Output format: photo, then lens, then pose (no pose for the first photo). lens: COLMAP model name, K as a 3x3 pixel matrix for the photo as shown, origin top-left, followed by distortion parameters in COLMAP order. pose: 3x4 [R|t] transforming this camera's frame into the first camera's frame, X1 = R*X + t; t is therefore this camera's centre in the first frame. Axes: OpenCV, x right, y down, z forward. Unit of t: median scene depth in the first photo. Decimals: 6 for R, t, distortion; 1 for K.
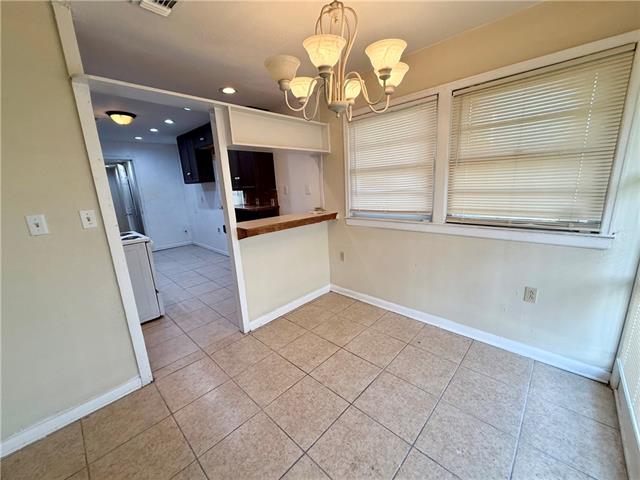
lens RADIAL K [[255.6, 0, 320.4], [0, 255.6, 240.9], [0, 0, 1]] dist [-0.007576, 0.001038]
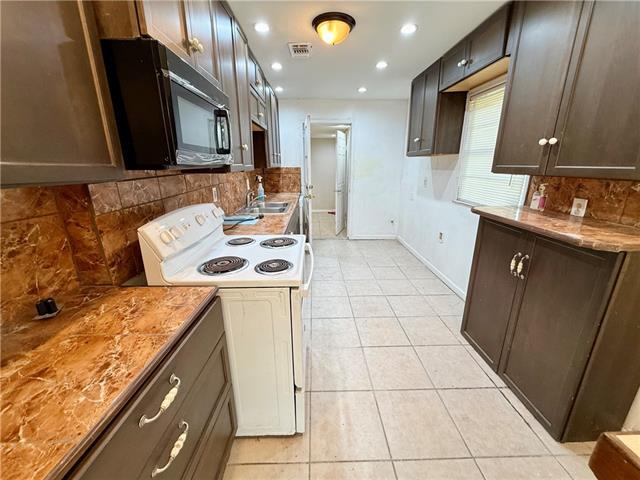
lens RADIAL K [[255.6, 0, 320.8], [0, 255.6, 237.2], [0, 0, 1]] dist [-0.007576, 0.001038]
pose [[0.709194, 0.237485, -0.663811, -0.449358], [-0.191019, 0.971065, 0.143330, -0.163776], [0.678643, 0.025152, 0.734038, 0.826955]]
